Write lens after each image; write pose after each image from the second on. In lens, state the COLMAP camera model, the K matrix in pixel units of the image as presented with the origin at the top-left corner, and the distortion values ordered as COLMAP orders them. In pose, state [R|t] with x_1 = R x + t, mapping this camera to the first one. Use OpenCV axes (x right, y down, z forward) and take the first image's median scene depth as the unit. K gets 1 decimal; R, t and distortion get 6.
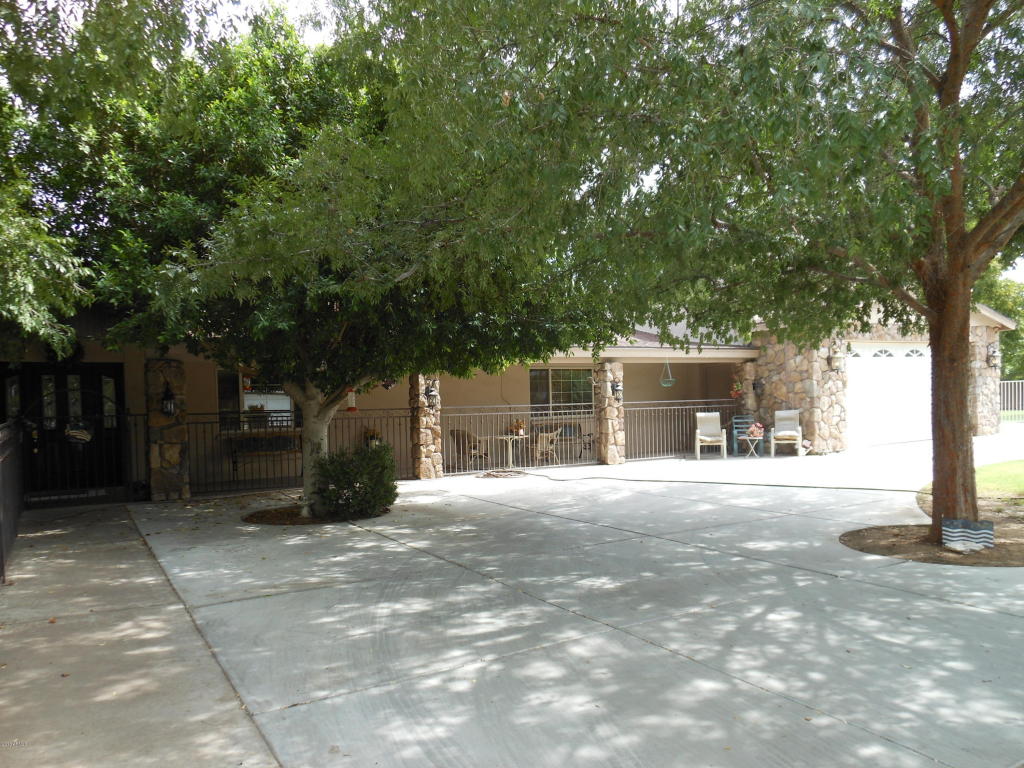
lens RADIAL K [[756.1, 0, 509.4], [0, 756.1, 434.4], [0, 0, 1]] dist [-0.002023, 0.019652]
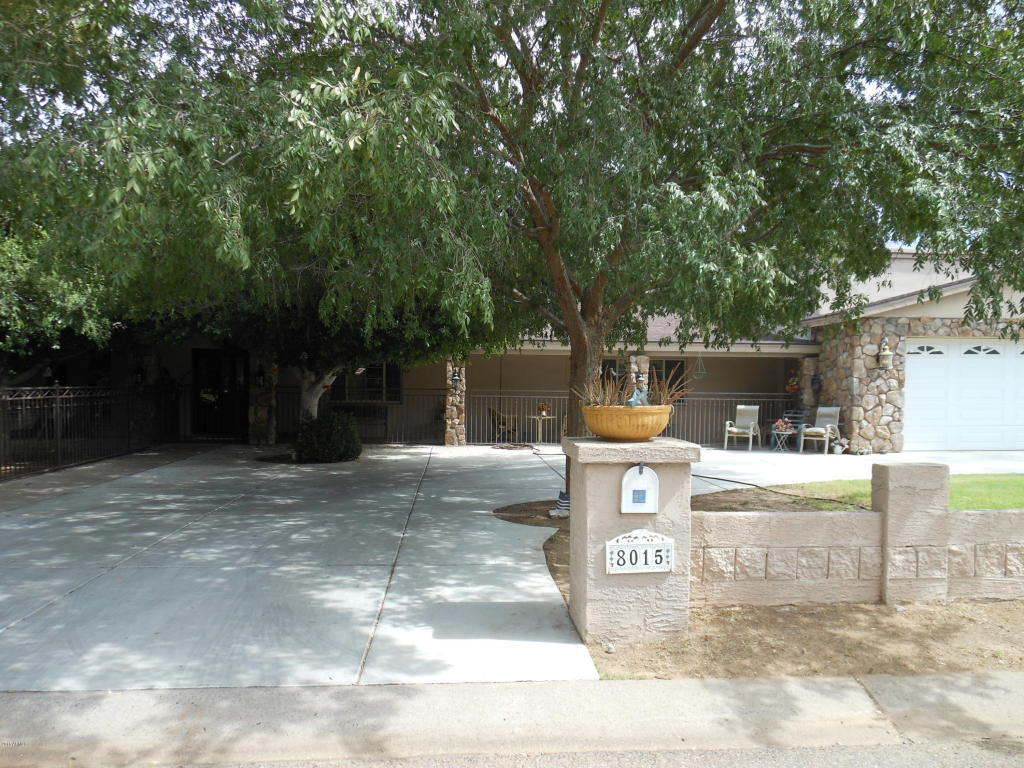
lens RADIAL K [[756.1, 0, 509.4], [0, 756.1, 434.4], [0, 0, 1]] dist [-0.002023, 0.019652]
pose [[0.898445, 0.067438, -0.433876, 0.429134], [-0.055706, 0.997657, 0.039716, -0.012447], [0.435538, -0.011513, 0.900097, -0.077169]]
